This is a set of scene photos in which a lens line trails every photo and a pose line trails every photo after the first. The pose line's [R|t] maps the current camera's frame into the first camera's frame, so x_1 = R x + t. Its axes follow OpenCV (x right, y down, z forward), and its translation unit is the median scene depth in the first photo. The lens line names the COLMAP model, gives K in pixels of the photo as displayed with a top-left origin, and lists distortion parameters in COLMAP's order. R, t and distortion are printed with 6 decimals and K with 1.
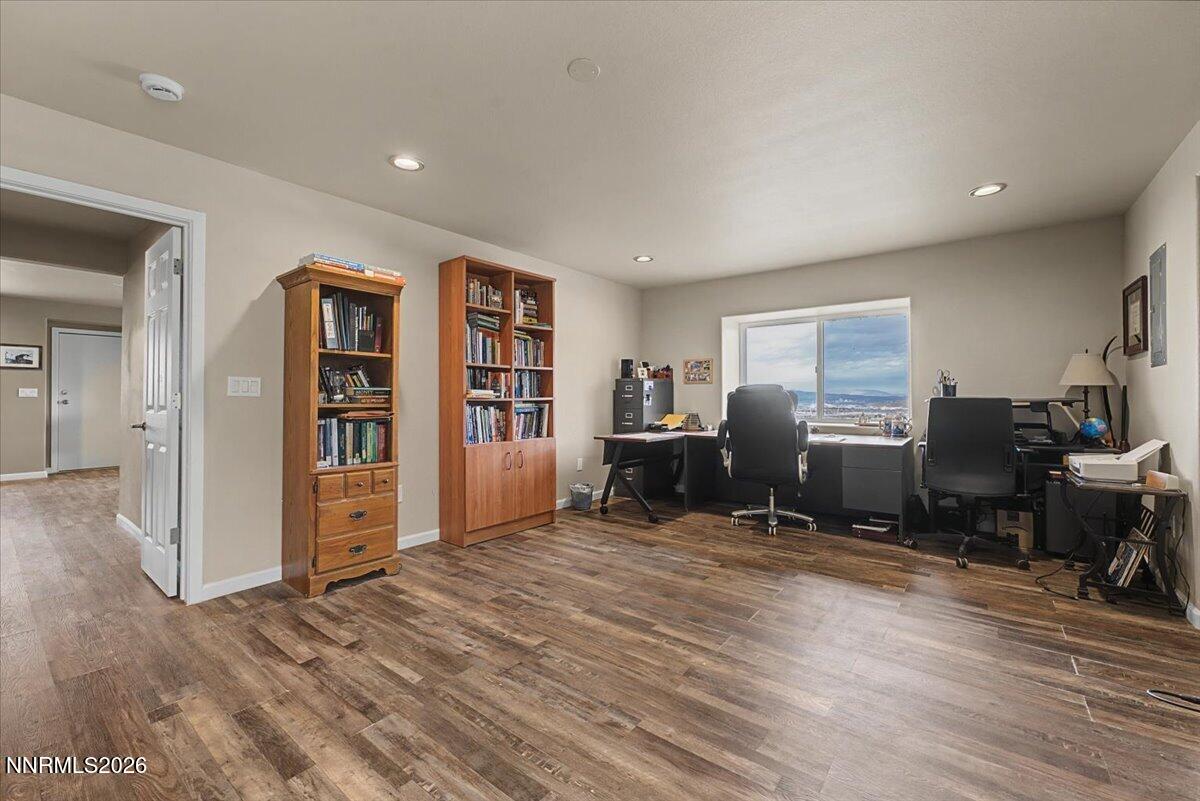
lens RADIAL K [[489.9, 0, 597.7], [0, 489.9, 393.9], [0, 0, 1]] dist [-0.003474, 0.000757]
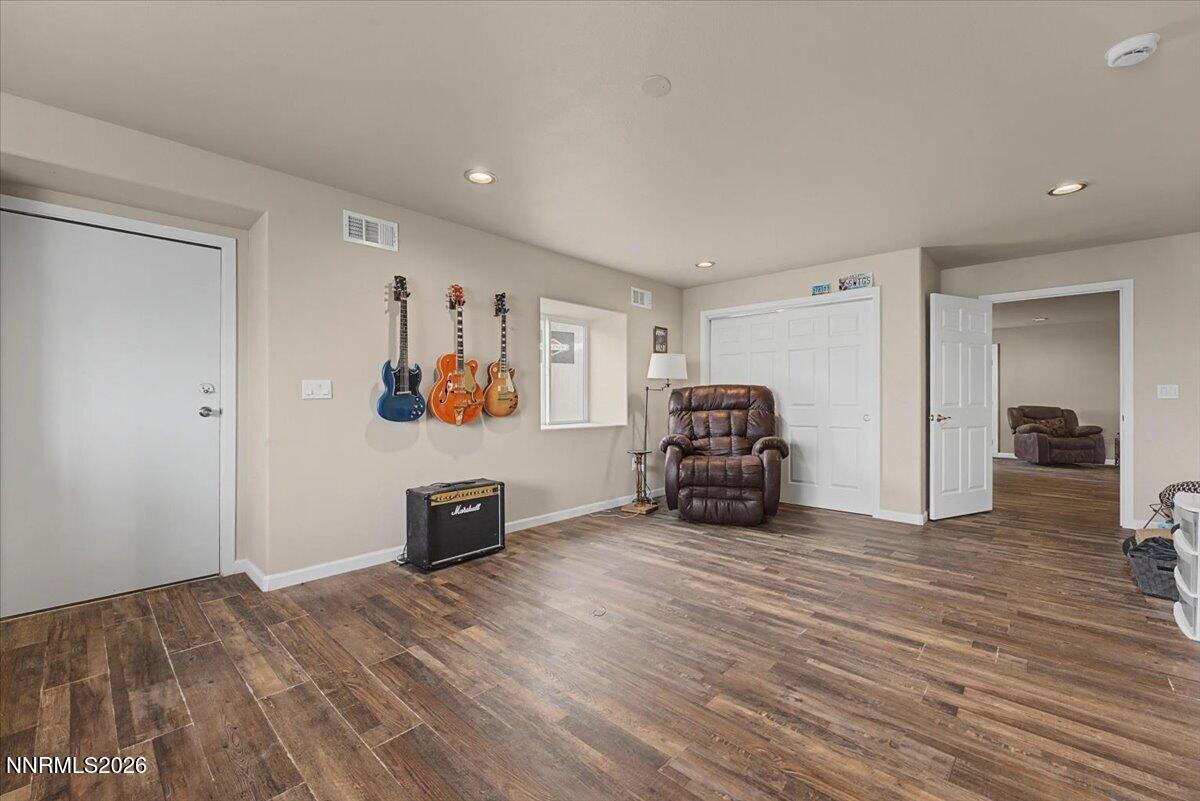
lens RADIAL K [[489.9, 0, 603.6], [0, 489.9, 399.3], [0, 0, 1]] dist [-0.003474, 0.000757]
pose [[-0.997304, -0.000695, 0.073375, 0.002215], [-0.001101, 0.999984, -0.005492, 0.008511], [-0.073370, -0.005558, -0.997289, 1.070526]]
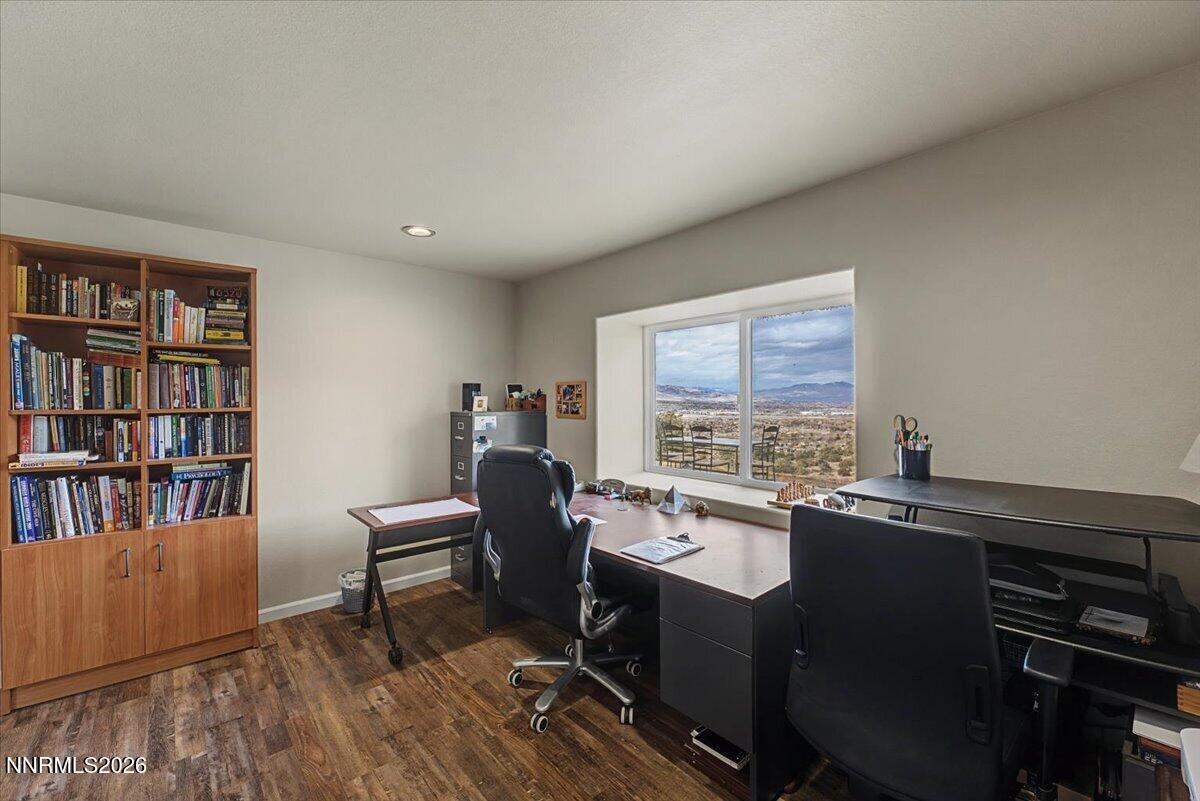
lens RADIAL K [[489.9, 0, 593.9], [0, 489.9, 403.1], [0, 0, 1]] dist [-0.003474, 0.000757]
pose [[0.983534, -0.002407, -0.180705, 0.531697], [0.004871, 0.999901, 0.013194, -0.074836], [0.180655, -0.013857, 0.983449, 0.513656]]
